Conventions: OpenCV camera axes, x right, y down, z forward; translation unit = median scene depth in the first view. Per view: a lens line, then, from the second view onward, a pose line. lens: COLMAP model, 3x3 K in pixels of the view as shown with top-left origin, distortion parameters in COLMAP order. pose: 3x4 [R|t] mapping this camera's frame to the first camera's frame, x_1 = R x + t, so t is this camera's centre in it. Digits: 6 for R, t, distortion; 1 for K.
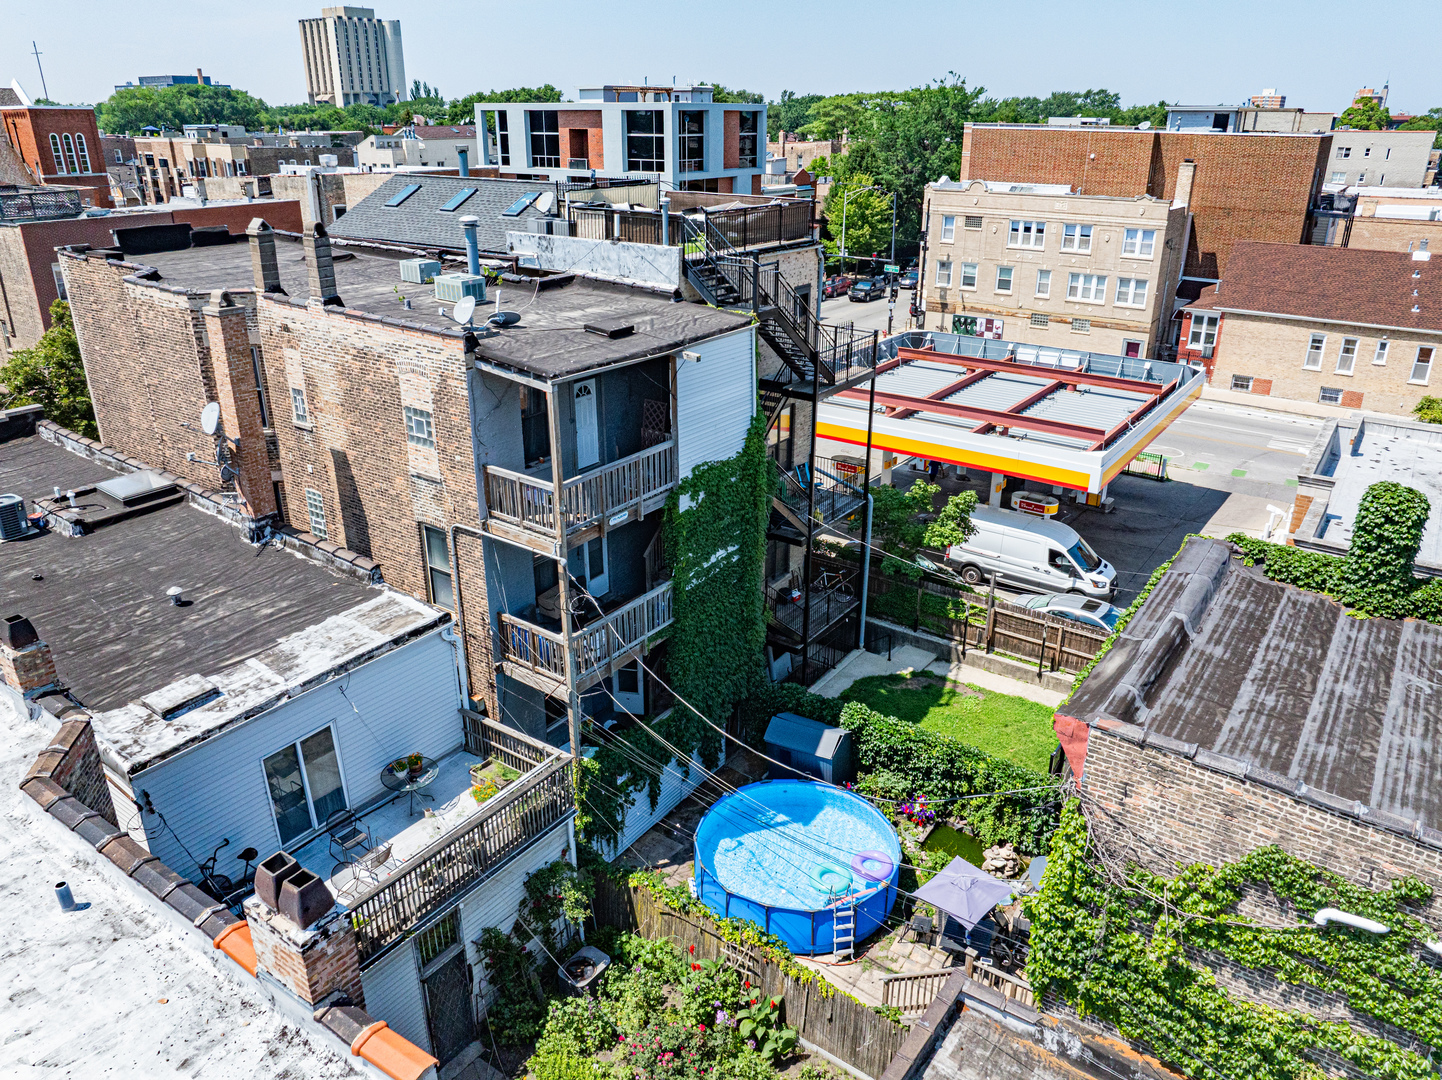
lens RADIAL K [[1014.7, 0, 724.3], [0, 1014.7, 539.8], [0, 0, 1]] dist [-0.045200, 0.014648]
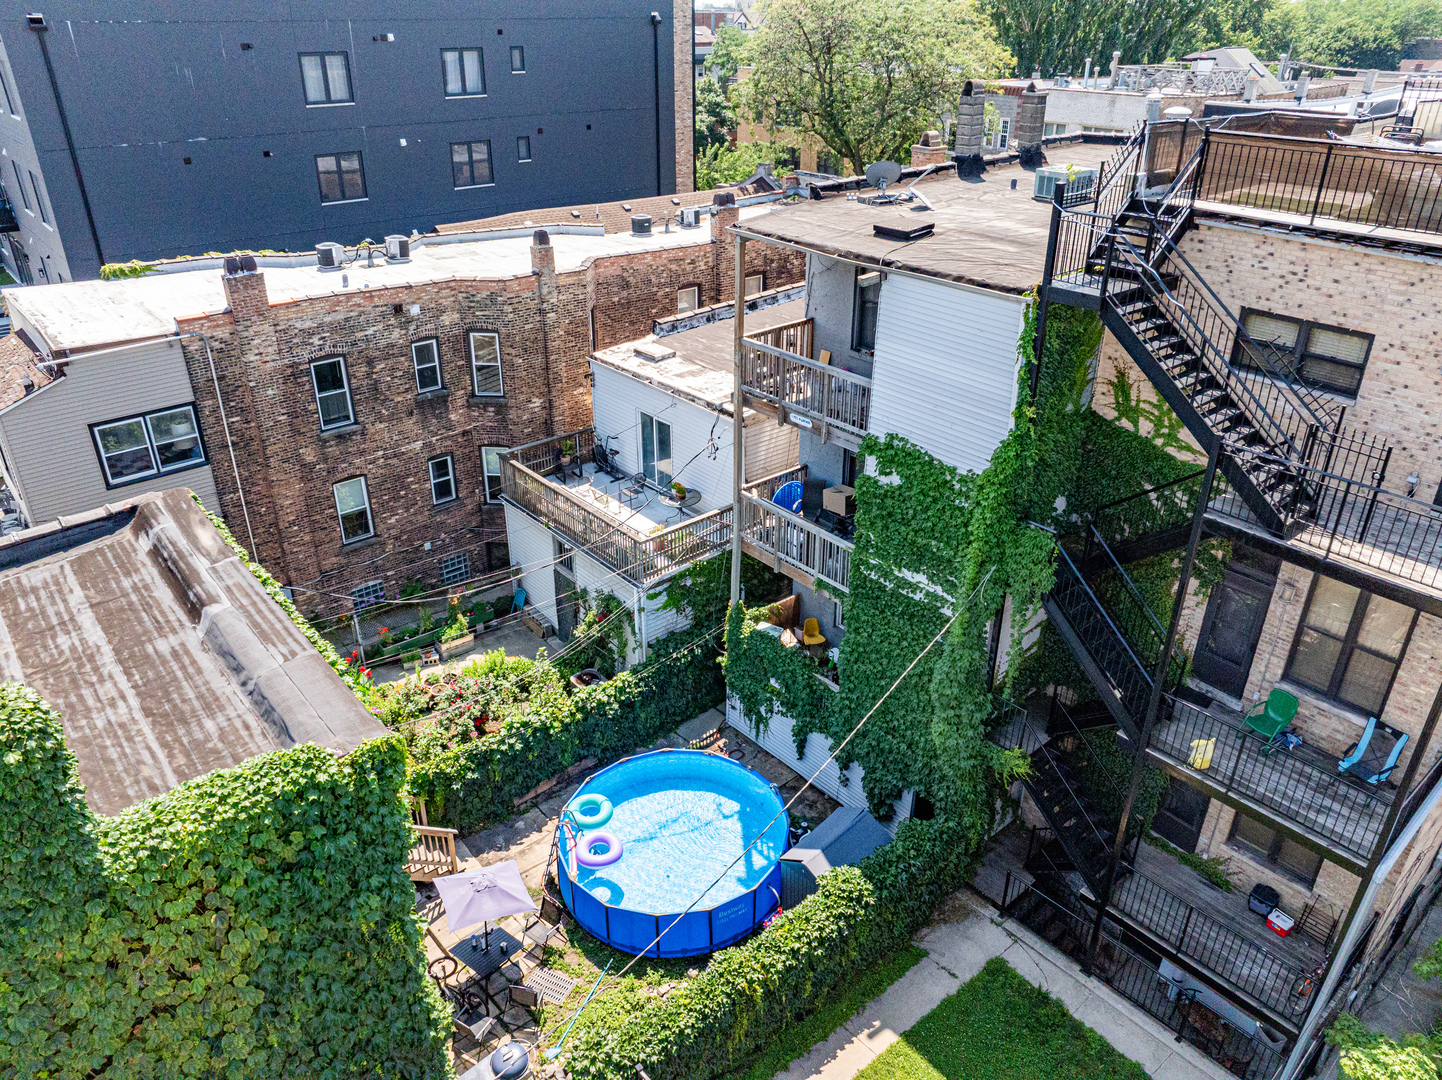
lens RADIAL K [[1014.7, 0, 726.1], [0, 1014.7, 537.0], [0, 0, 1]] dist [-0.045200, 0.014648]
pose [[-0.249593, 0.445462, -0.859806, 0.743405], [-0.378733, 0.772274, 0.510054, -0.379674], [0.891215, 0.452943, -0.024043, 1.004523]]
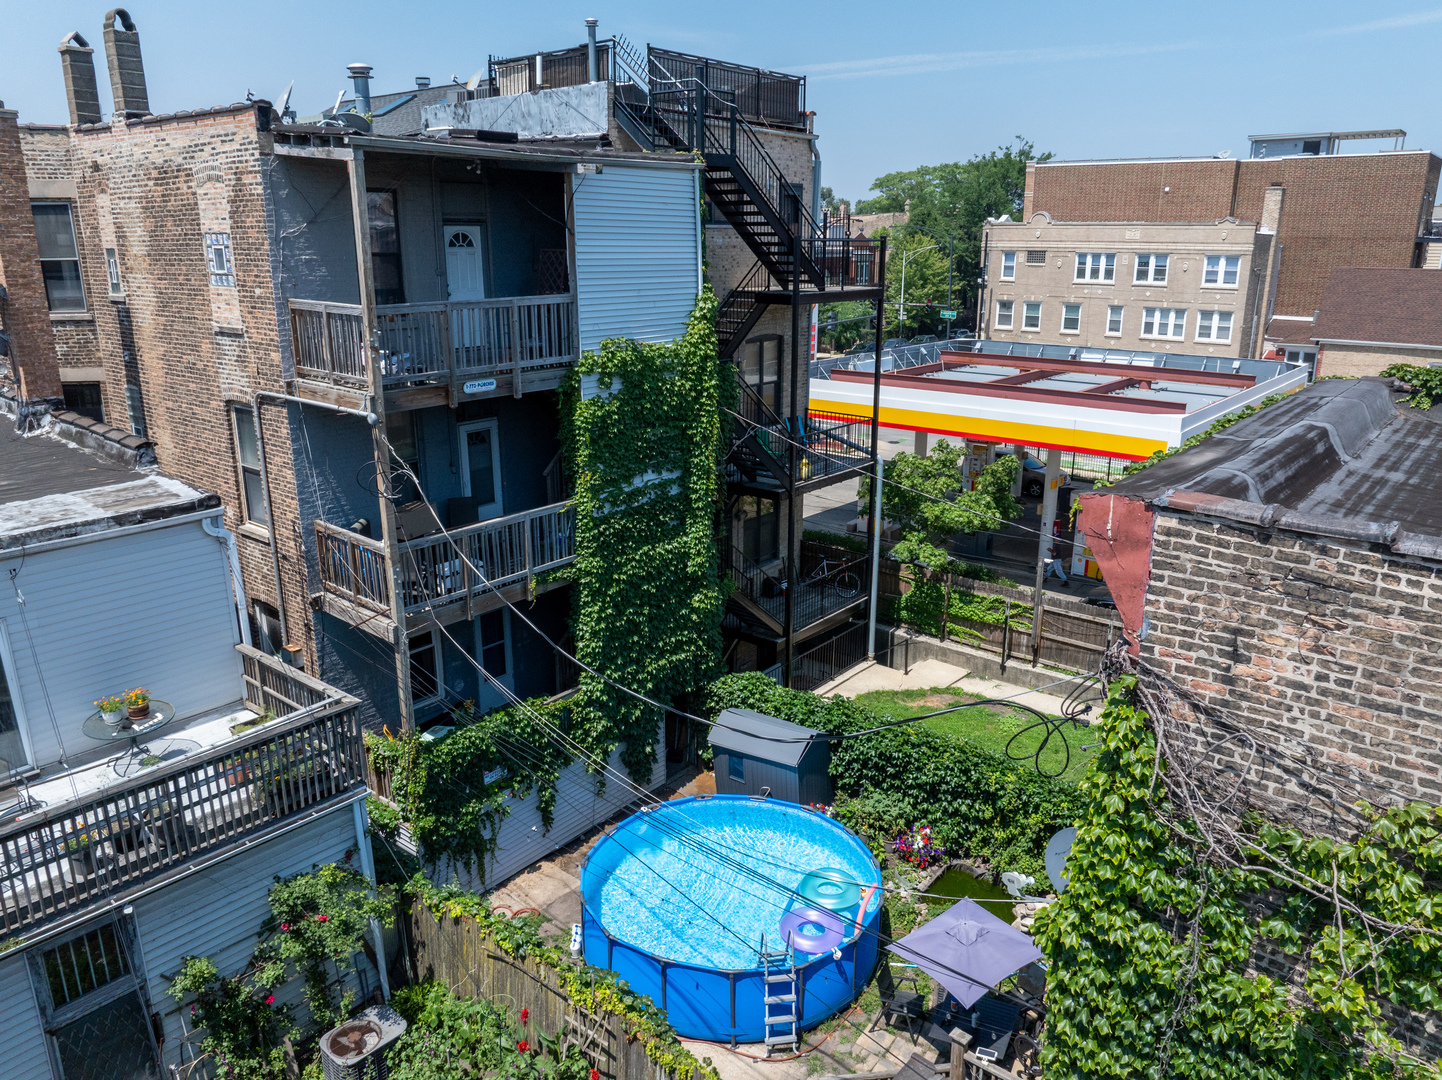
lens RADIAL K [[1014.7, 0, 725.4], [0, 1014.7, 540.7], [0, 0, 1]] dist [-0.045200, 0.014648]
pose [[0.997100, 0.018755, -0.073760, 0.121166], [-0.026676, 0.993802, -0.107913, 0.157659], [0.071279, 0.109568, 0.991420, 0.318226]]
